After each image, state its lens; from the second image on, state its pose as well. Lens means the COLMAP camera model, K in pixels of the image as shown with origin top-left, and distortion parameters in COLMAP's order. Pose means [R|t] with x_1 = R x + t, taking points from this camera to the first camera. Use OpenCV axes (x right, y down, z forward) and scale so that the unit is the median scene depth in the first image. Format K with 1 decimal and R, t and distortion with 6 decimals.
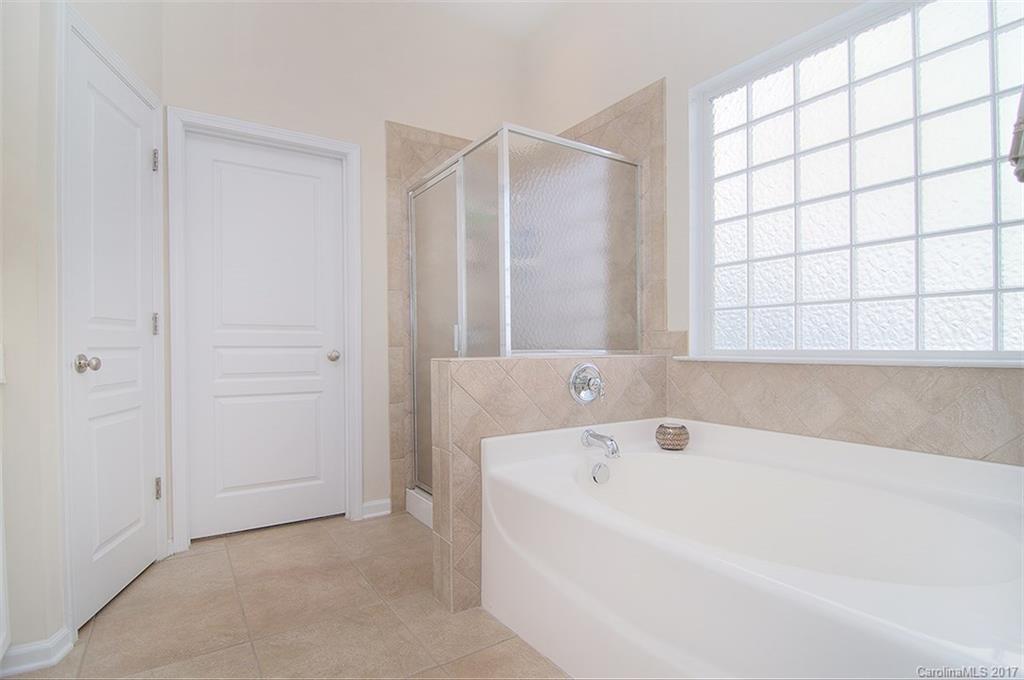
lens RADIAL K [[485.2, 0, 508.9], [0, 485.2, 349.9], [0, 0, 1]] dist [-0.038419, -0.000108]
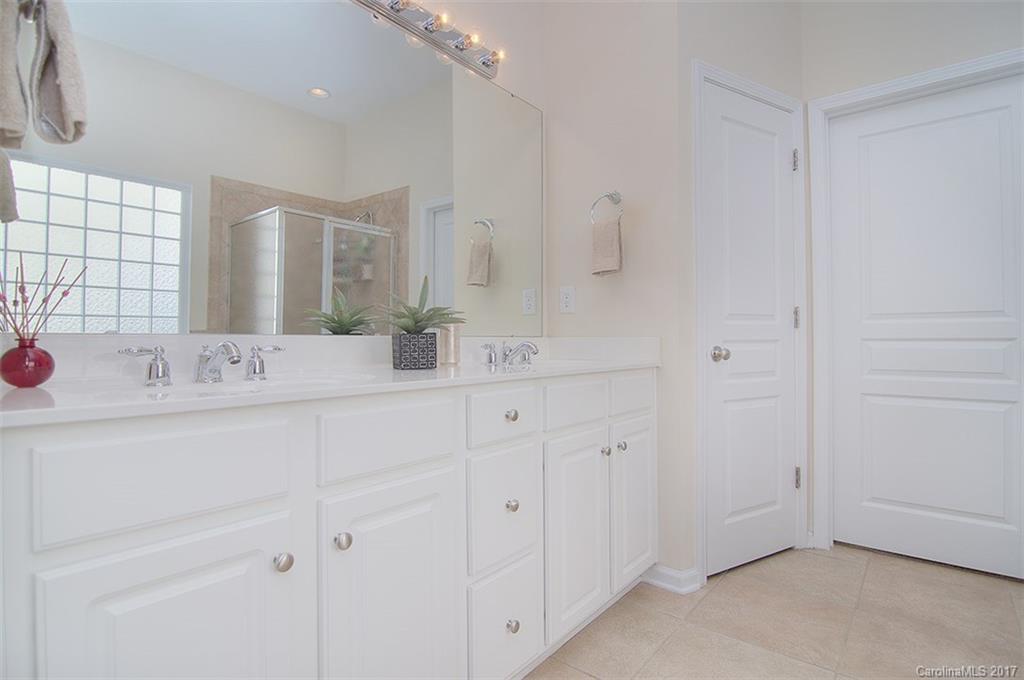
lens RADIAL K [[489.9, 0, 511.4], [0, 489.9, 333.9], [0, 0, 1]] dist [-0.012421, -0.008962]
pose [[0.293342, -0.011908, -0.955933, 0.088935], [-0.005089, 0.999889, -0.014017, -0.000871], [0.955994, 0.008977, 0.293249, 0.094465]]
